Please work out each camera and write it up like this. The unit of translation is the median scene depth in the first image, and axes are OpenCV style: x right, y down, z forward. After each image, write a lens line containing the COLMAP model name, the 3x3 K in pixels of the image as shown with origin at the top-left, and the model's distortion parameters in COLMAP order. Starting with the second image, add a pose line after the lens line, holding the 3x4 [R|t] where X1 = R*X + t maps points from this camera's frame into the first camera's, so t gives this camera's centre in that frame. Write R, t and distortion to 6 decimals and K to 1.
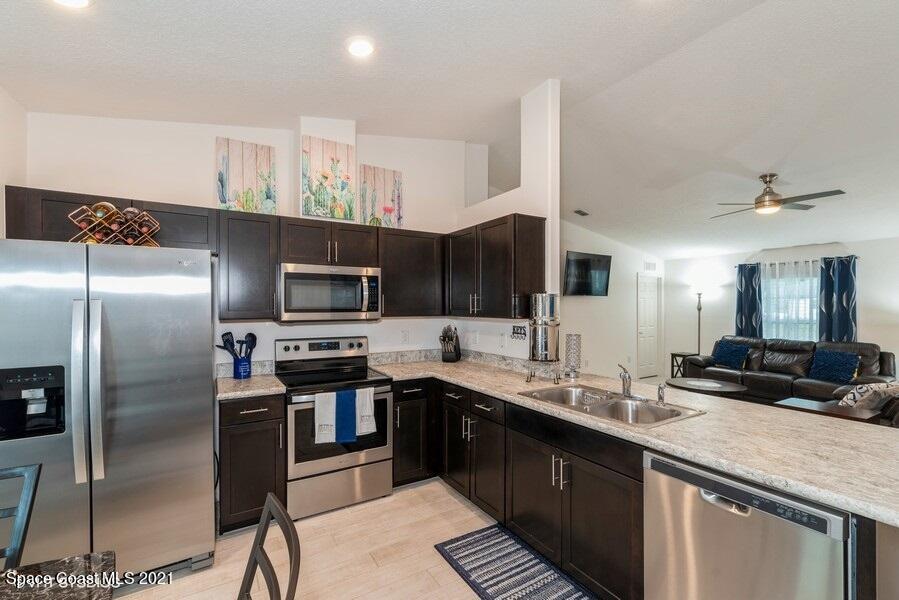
lens RADIAL K [[393.0, 0, 445.5], [0, 393.0, 308.6], [0, 0, 1]] dist [0.000201, 0.000637]
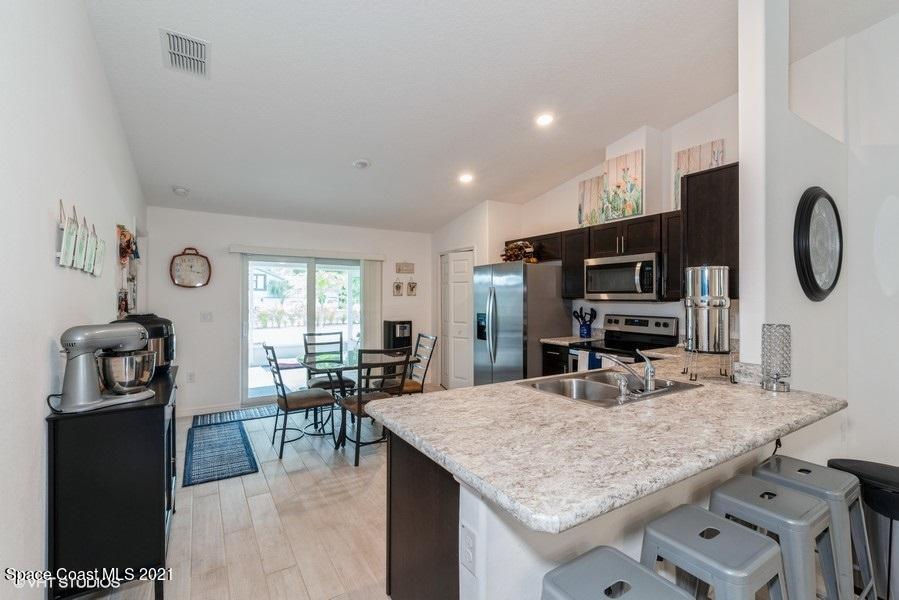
lens RADIAL K [[393.0, 0, 444.0], [0, 393.0, 297.0], [0, 0, 1]] dist [0.000201, 0.000637]
pose [[0.005730, -0.000086, -0.999984, 0.931019], [-0.008798, 0.999961, -0.000137, 0.024401], [0.999945, 0.008799, 0.005729, 0.426560]]
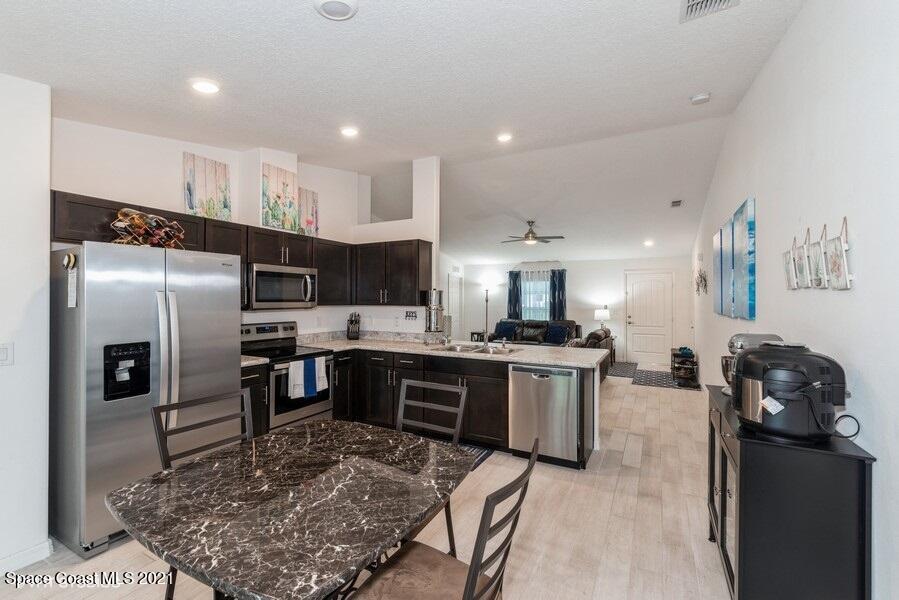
lens RADIAL K [[393.0, 0, 446.7], [0, 393.0, 298.0], [0, 0, 1]] dist [0.000201, 0.000637]
pose [[0.863087, 0.004149, 0.505039, -0.469316], [-0.000045, 0.999967, -0.008137, 0.006220], [-0.505056, 0.007000, 0.863058, -0.374555]]
